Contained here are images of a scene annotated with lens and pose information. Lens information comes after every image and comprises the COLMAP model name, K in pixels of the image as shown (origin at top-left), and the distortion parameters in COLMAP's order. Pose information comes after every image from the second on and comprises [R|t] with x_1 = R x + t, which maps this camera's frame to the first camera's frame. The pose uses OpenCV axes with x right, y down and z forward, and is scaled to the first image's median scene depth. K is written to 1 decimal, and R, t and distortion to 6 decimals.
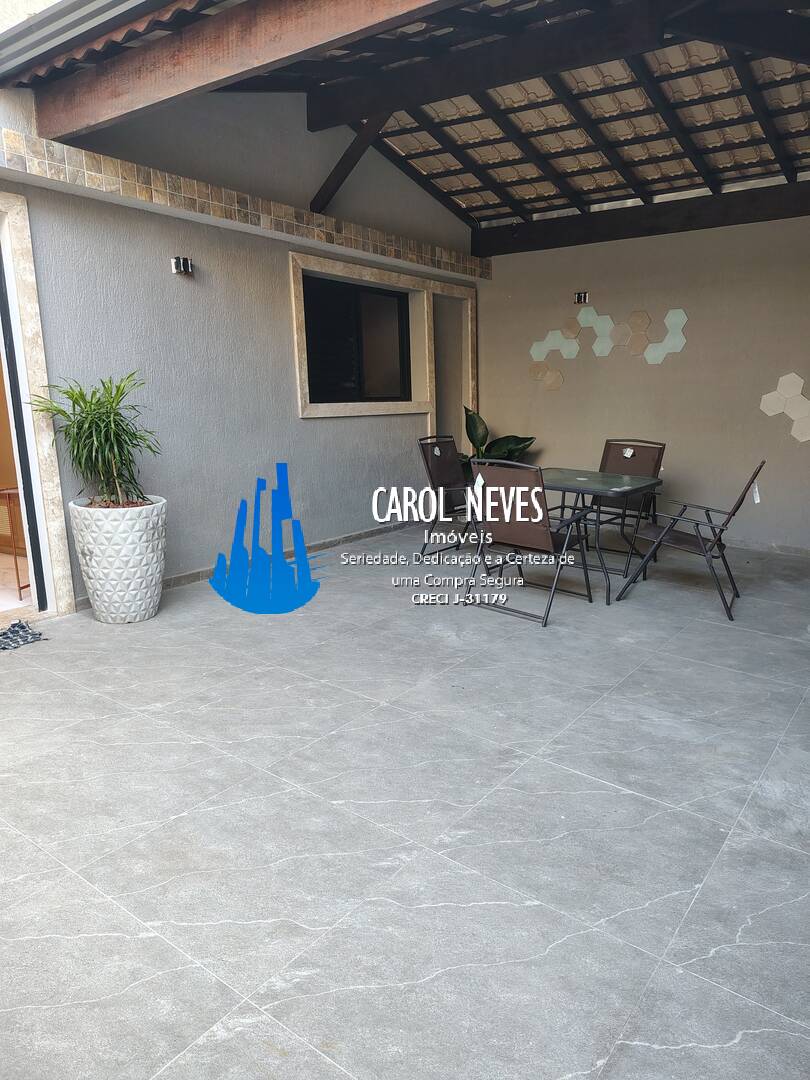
lens RADIAL K [[734.0, 0, 413.0], [0, 734.0, 541.2], [0, 0, 1]] dist [0.026534, -0.035765]
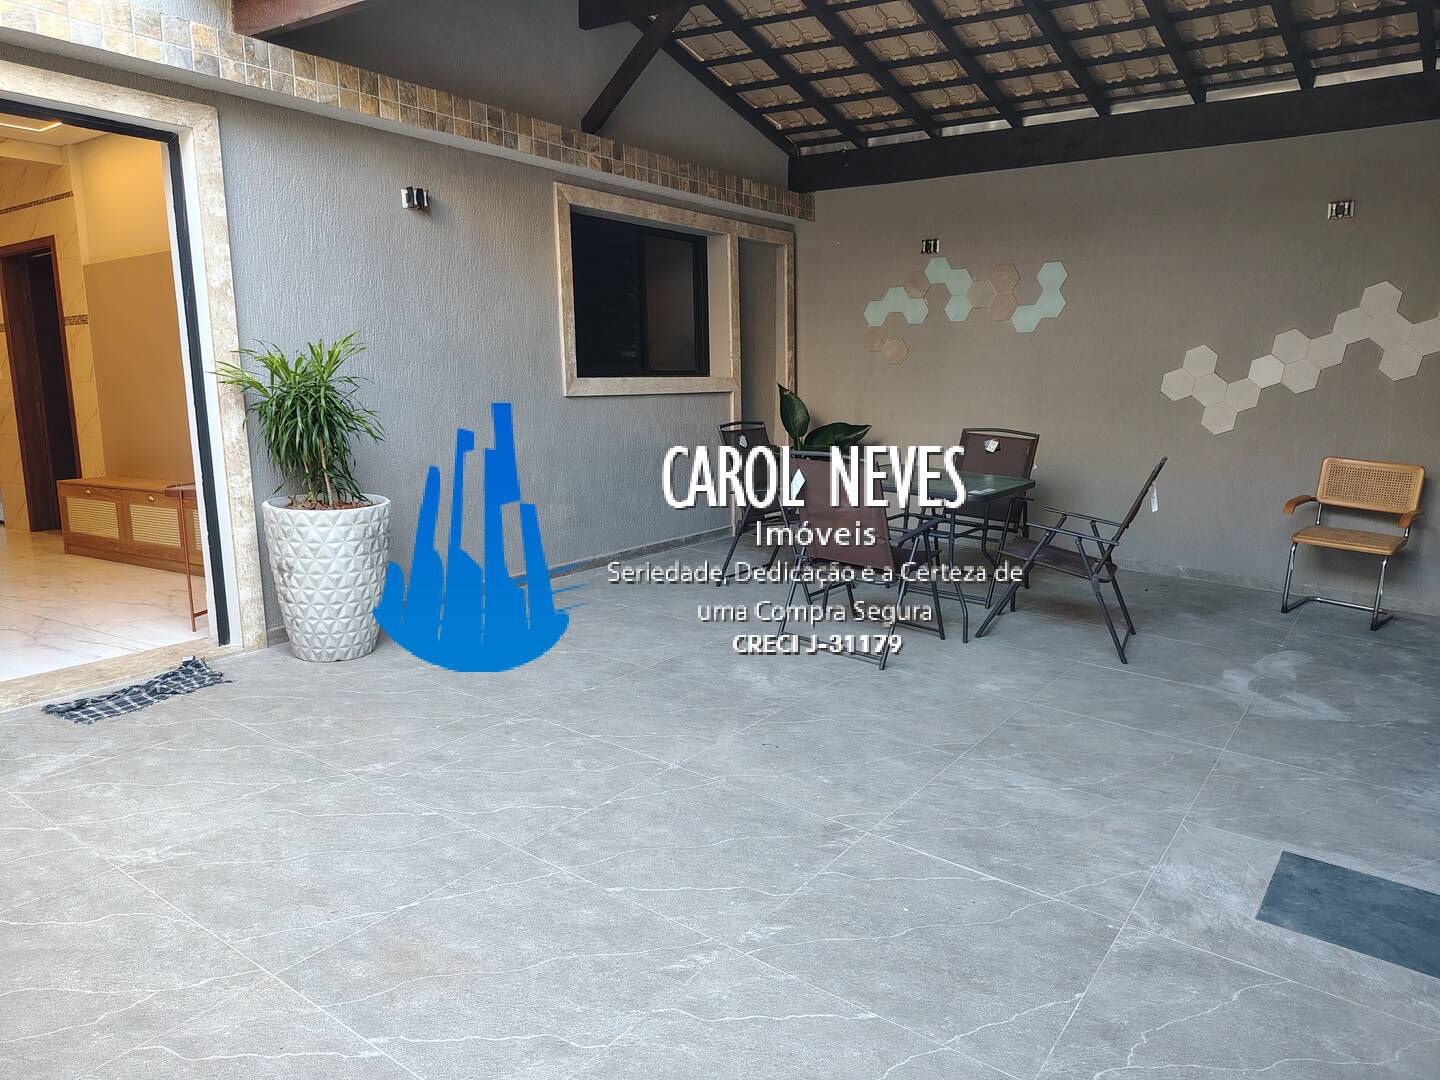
lens RADIAL K [[978.6, 0, 721.3], [0, 978.6, 529.5], [0, 0, 1]] dist [0.026534, -0.035765]
pose [[0.999862, 0.008596, 0.014199, -0.005232], [-0.008095, 0.999355, -0.034984, 0.007800], [-0.014491, 0.034864, 0.999287, -0.025677]]
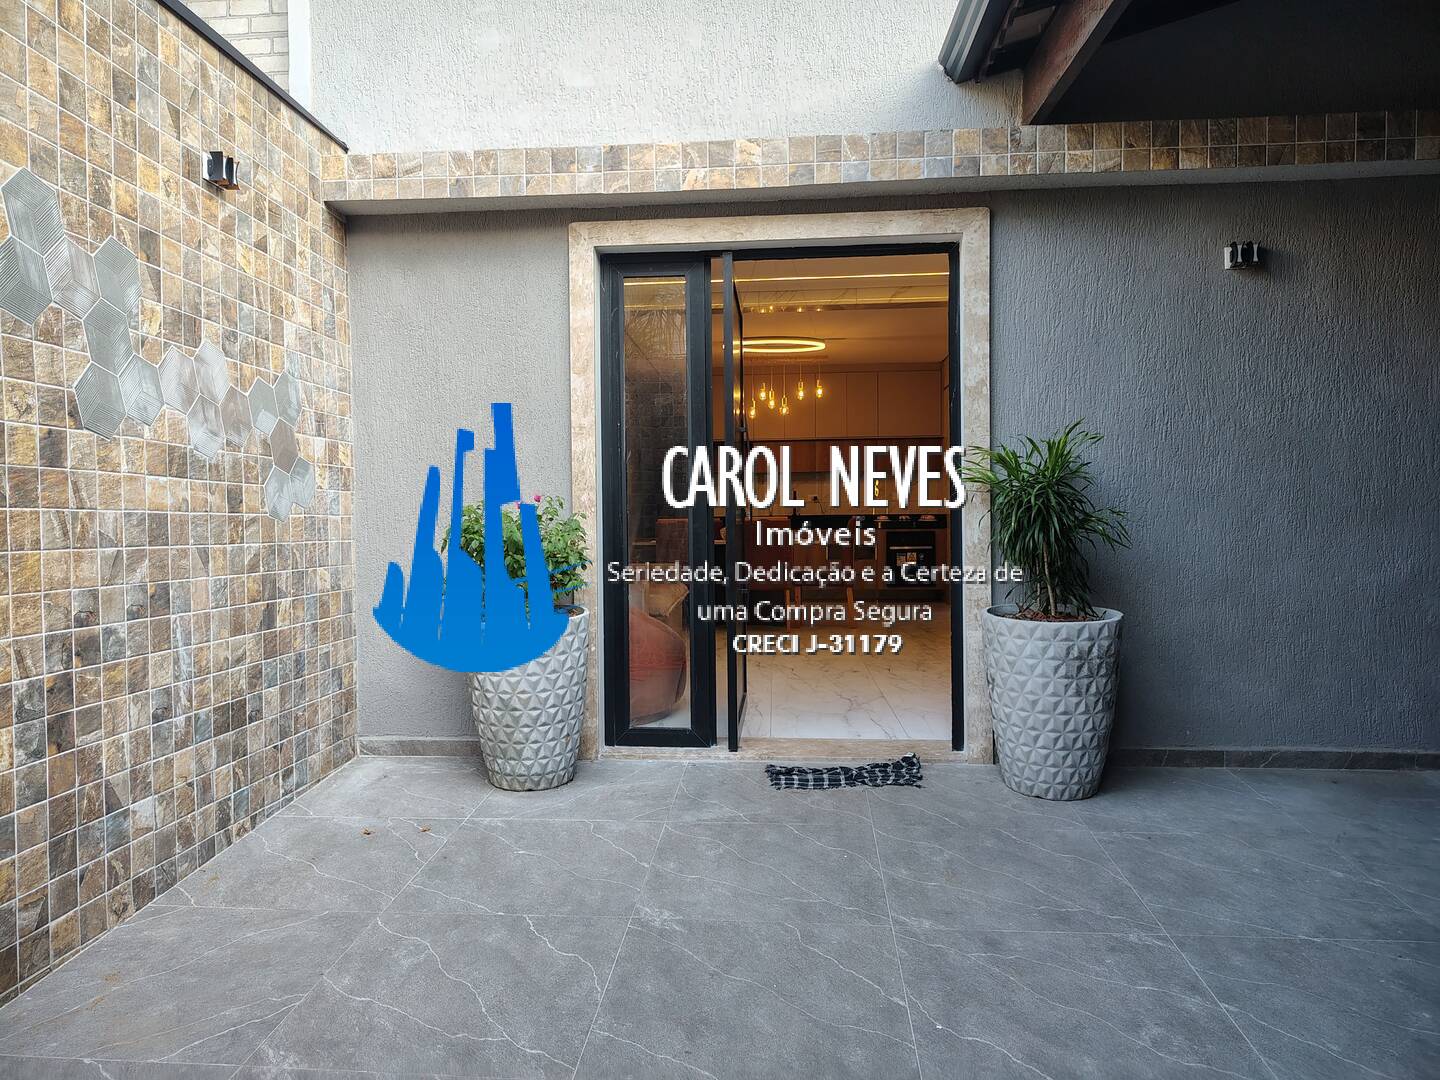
lens RADIAL K [[978.6, 0, 705.1], [0, 978.6, 539.7], [0, 0, 1]] dist [0.026534, -0.035765]
pose [[0.511247, 0.039759, -0.858514, 0.214603], [-0.161288, 0.985620, -0.050402, -0.024274], [0.844164, 0.164236, 0.510308, 0.275905]]
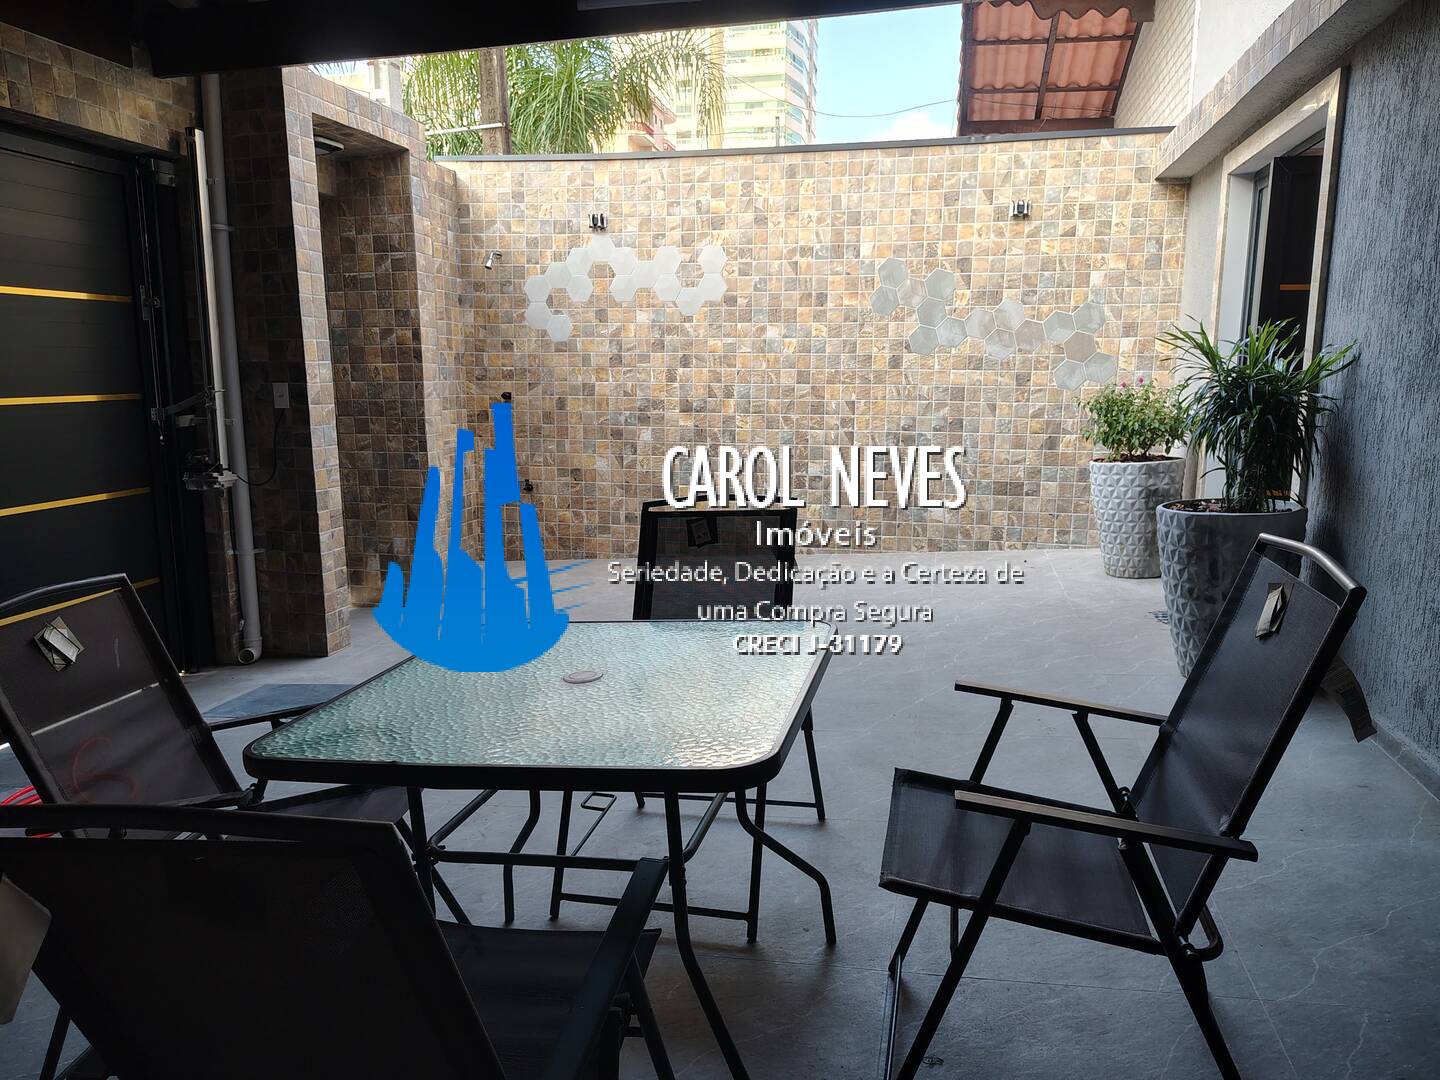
lens RADIAL K [[978.6, 0, 721.8], [0, 978.6, 546.8], [0, 0, 1]] dist [0.026534, -0.035765]
pose [[-0.920891, 0.089635, -0.379375, 0.269471], [-0.050030, 0.937980, 0.343060, -0.110930], [0.386596, 0.334901, -0.859293, 0.697722]]
